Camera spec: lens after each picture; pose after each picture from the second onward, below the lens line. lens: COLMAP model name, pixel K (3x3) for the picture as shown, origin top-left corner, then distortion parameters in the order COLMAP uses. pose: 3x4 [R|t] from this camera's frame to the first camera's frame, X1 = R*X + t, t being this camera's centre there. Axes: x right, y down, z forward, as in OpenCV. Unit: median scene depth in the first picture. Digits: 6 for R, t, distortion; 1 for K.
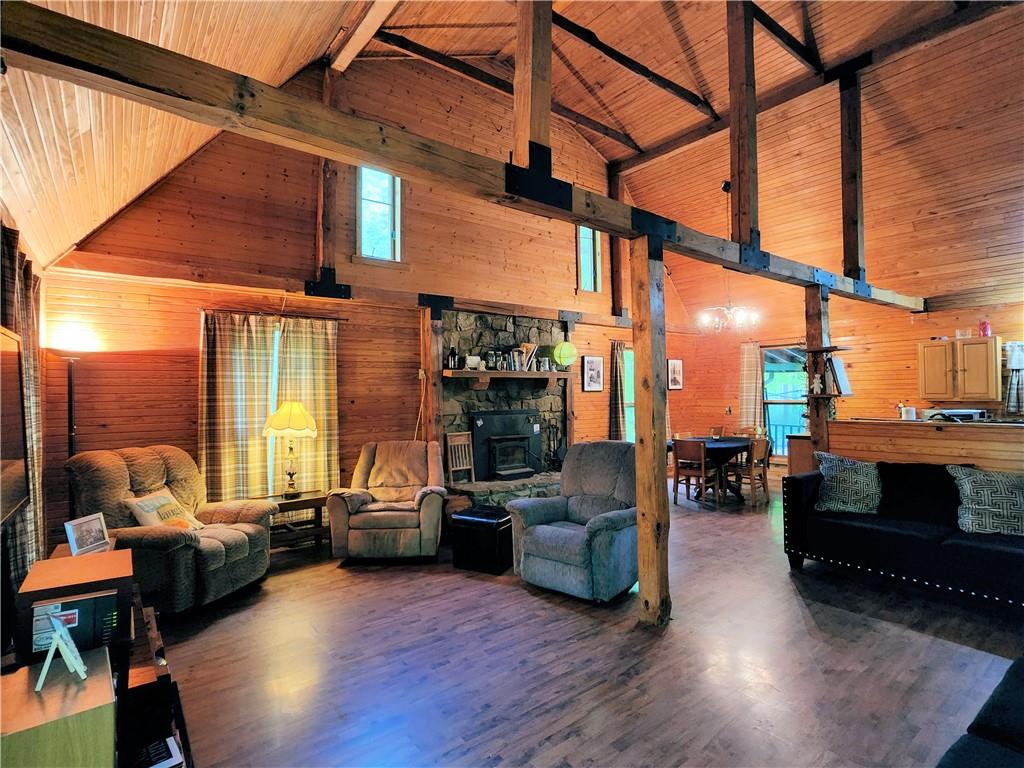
lens RADIAL K [[517.5, 0, 512.5], [0, 517.5, 386.4], [0, 0, 1]] dist [-0.000017, -0.000138]
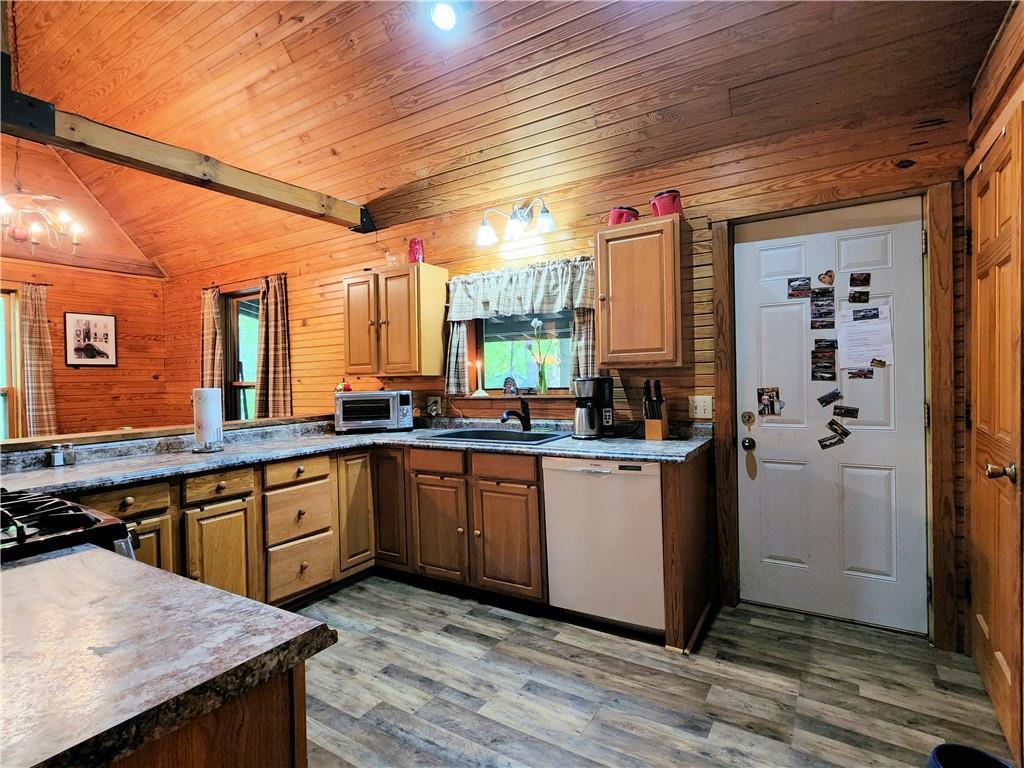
lens RADIAL K [[517.5, 0, 512.0], [0, 517.5, 383.5], [0, 0, 1]] dist [-0.000017, -0.000138]
pose [[0.937947, -0.013641, 0.346511, 0.743331], [0.007128, 0.999773, 0.020064, 0.023925], [-0.346707, -0.016349, 0.937831, 0.380492]]
